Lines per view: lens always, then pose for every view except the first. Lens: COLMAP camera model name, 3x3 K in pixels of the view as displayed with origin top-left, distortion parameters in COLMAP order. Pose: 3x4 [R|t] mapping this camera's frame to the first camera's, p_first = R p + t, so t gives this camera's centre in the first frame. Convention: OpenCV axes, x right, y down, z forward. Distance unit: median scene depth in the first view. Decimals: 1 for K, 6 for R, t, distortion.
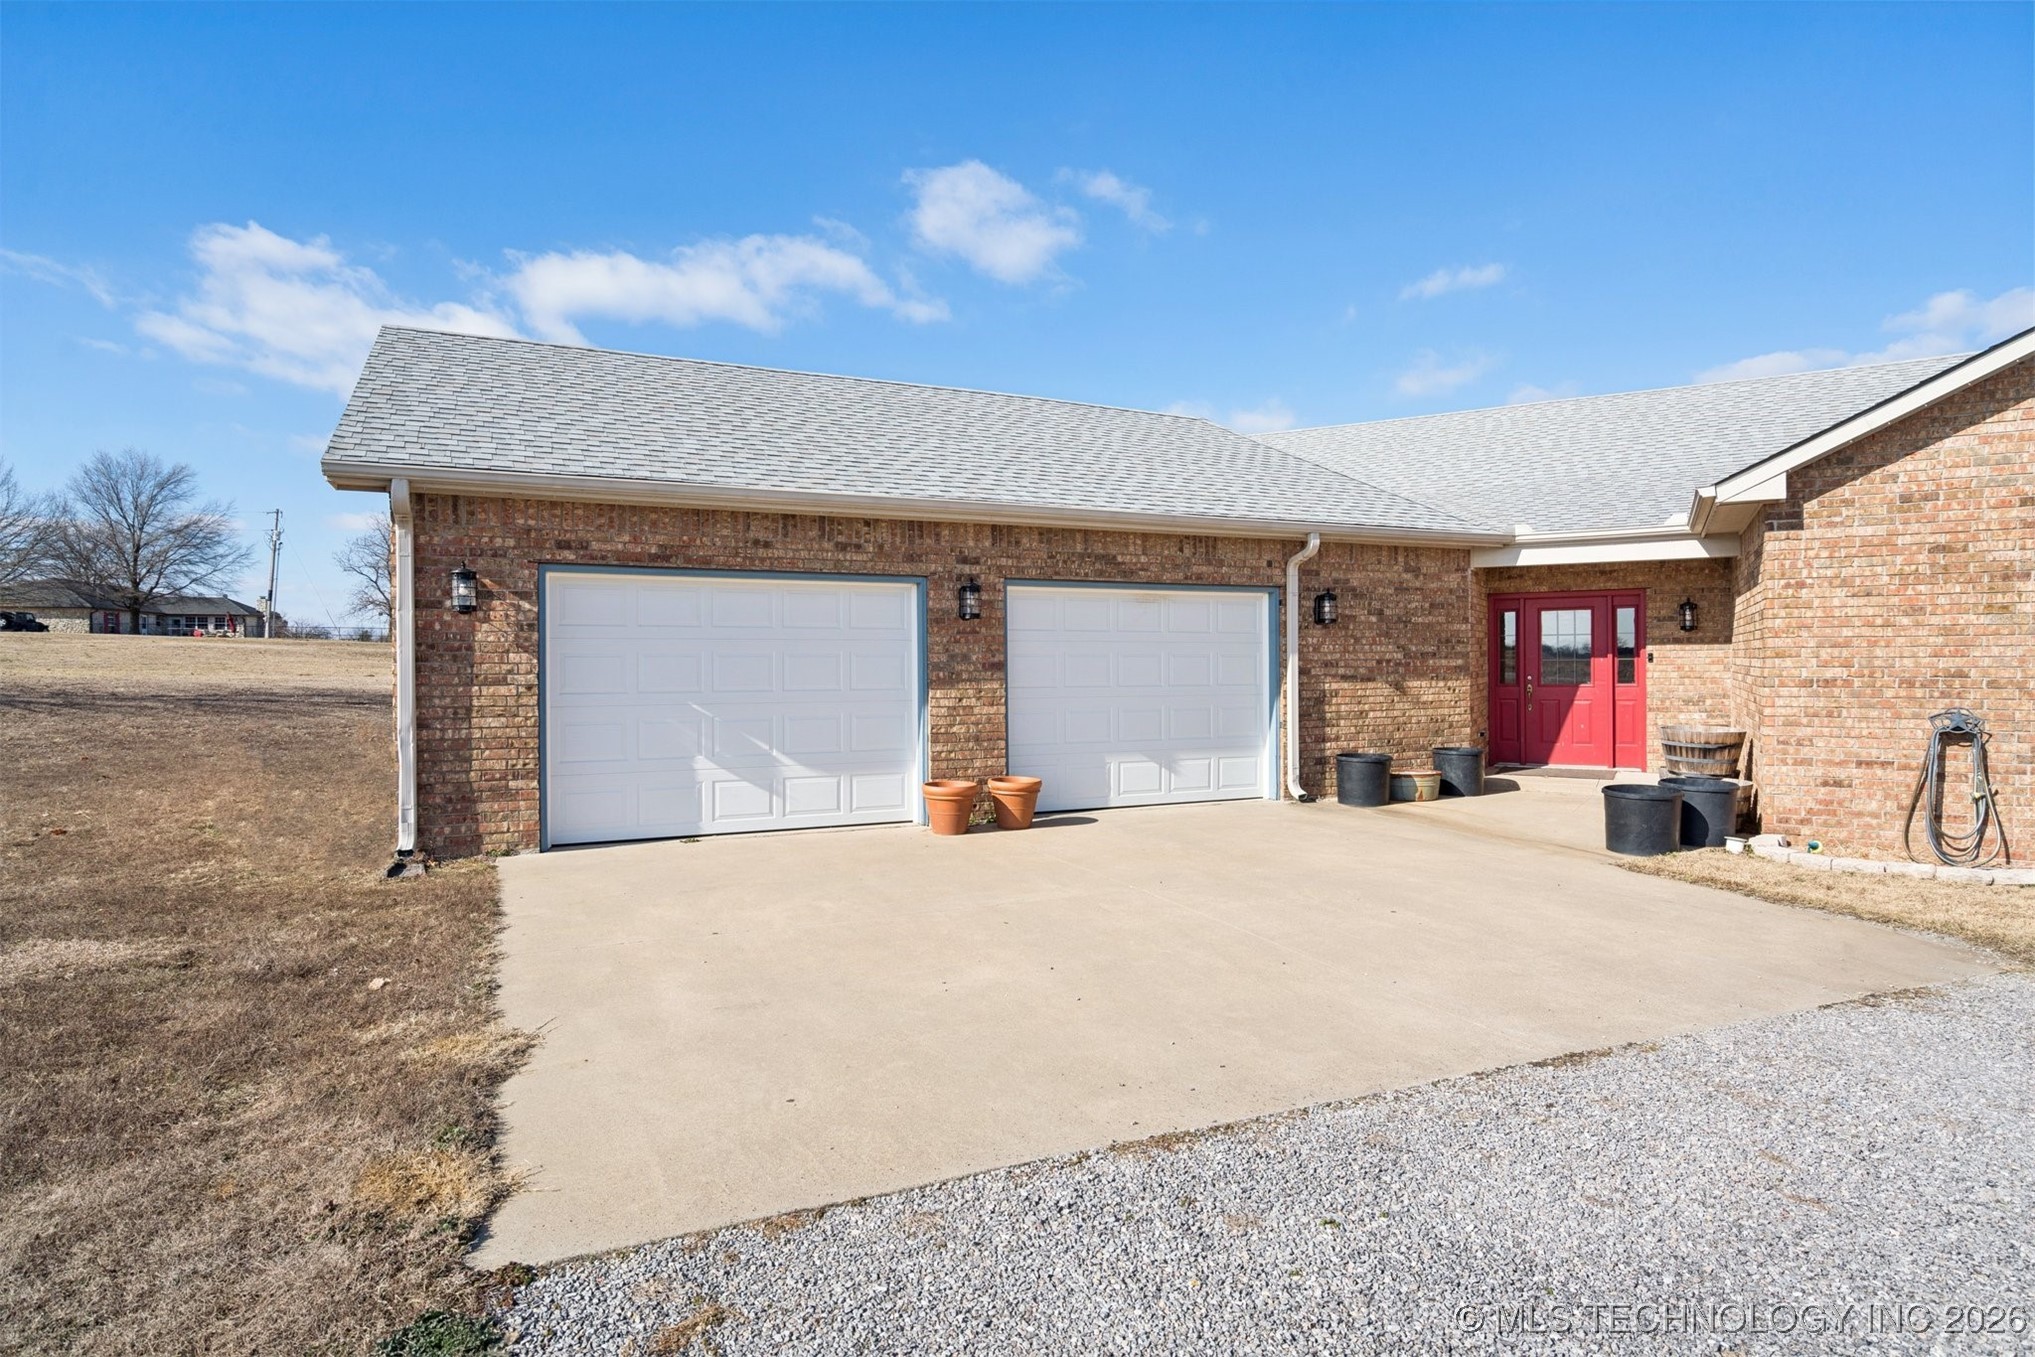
lens RADIAL K [[1104.3, 0, 1008.8], [0, 1104.3, 672.3], [0, 0, 1]] dist [0.004432, 0.000326]
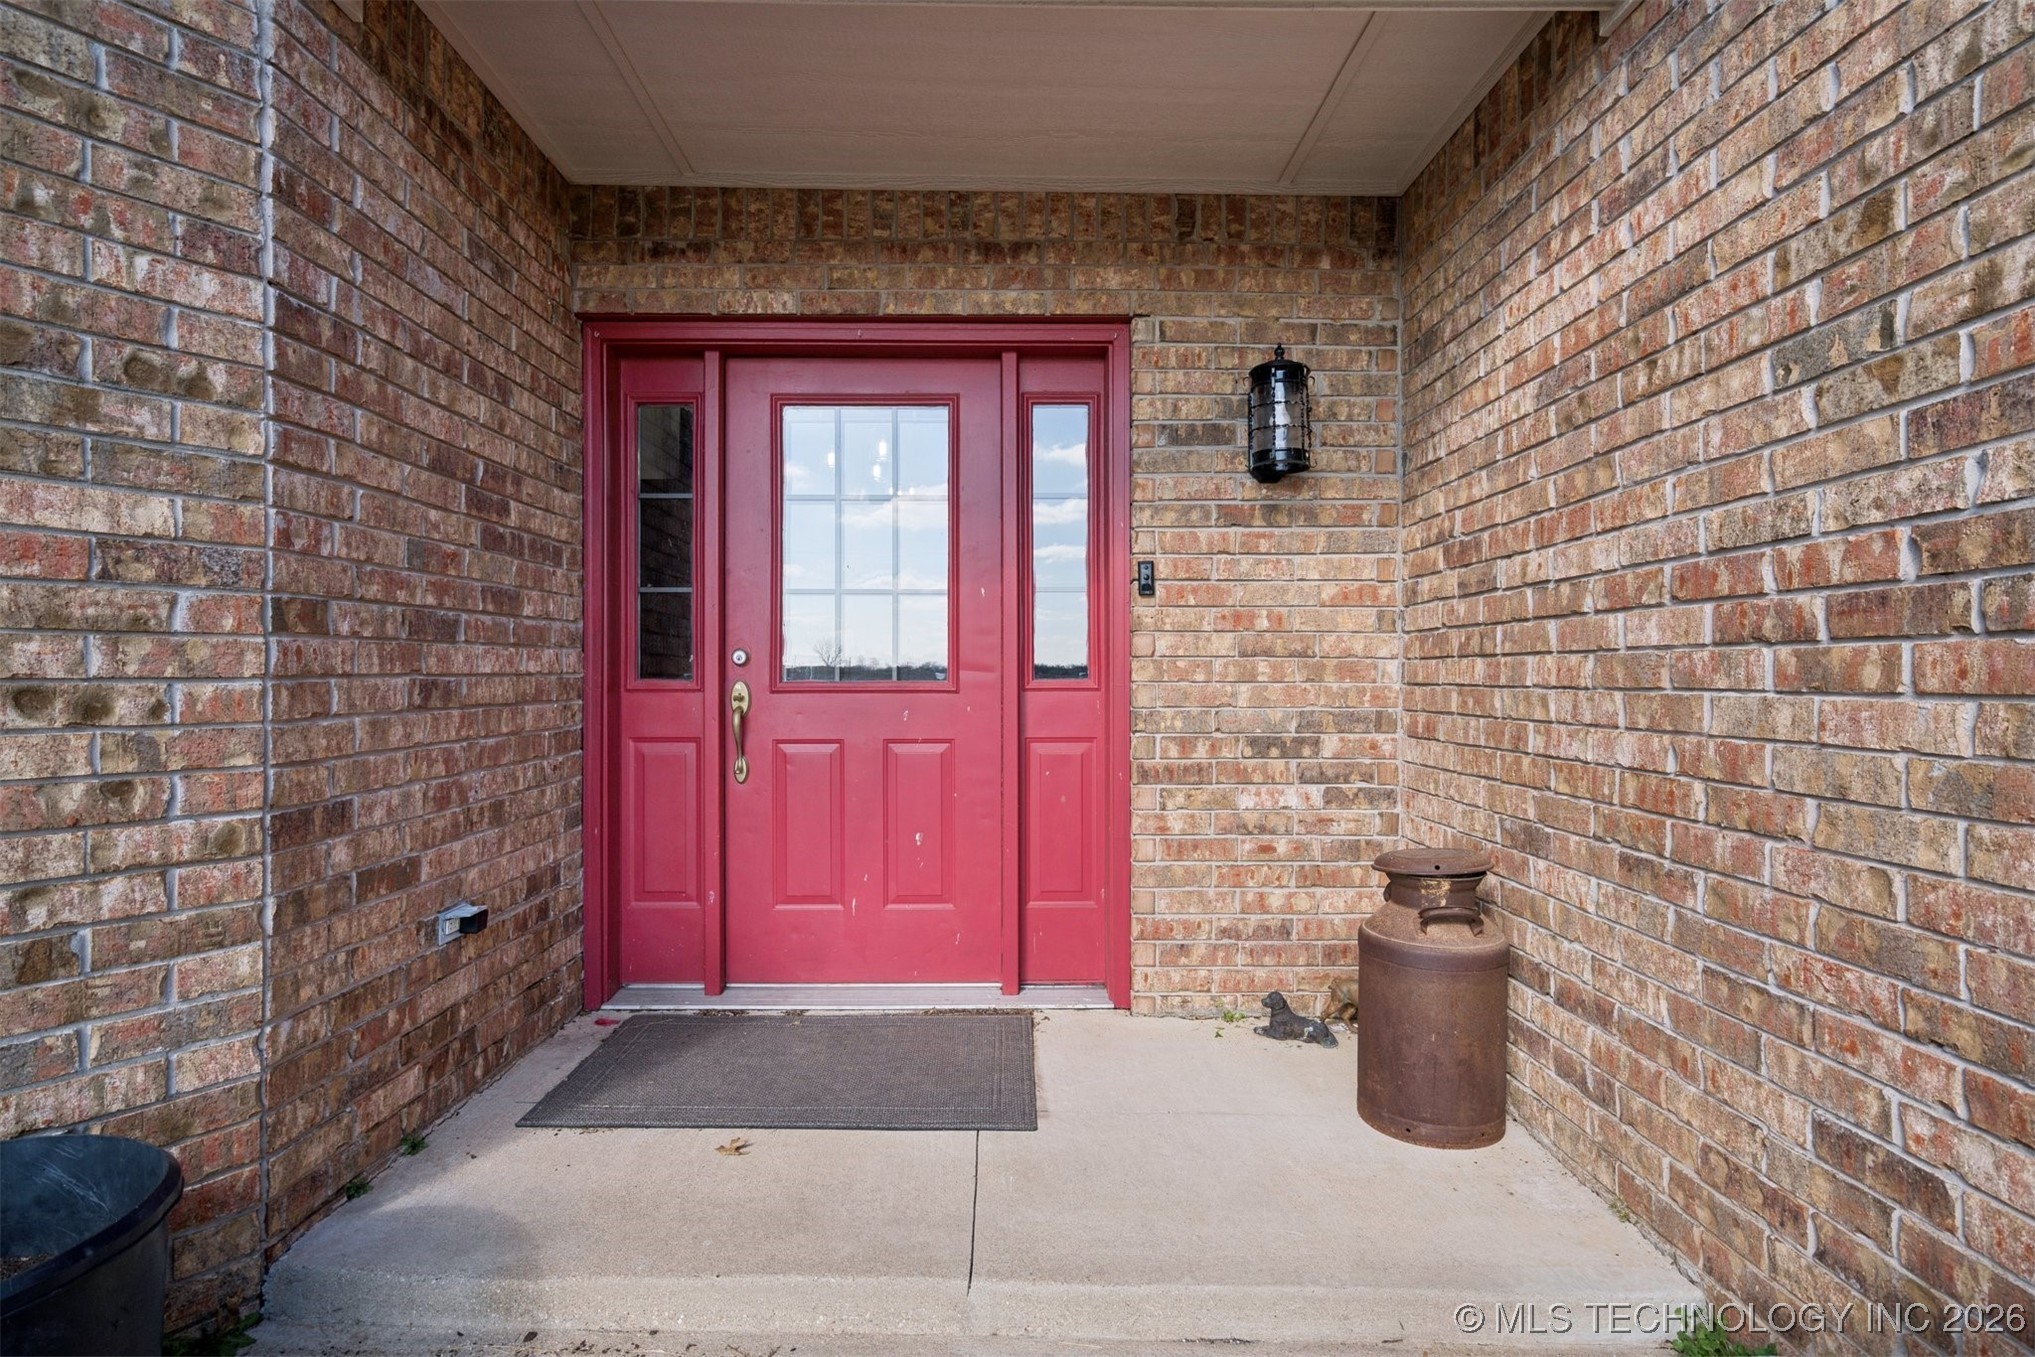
lens RADIAL K [[1104.3, 0, 1014.5], [0, 1104.3, 681.1], [0, 0, 1]] dist [0.004432, 0.000326]
pose [[0.854190, 0.005306, 0.519934, 0.415842], [-0.003629, 0.999984, -0.004243, 0.012345], [-0.519948, 0.001738, 0.854196, 0.790672]]
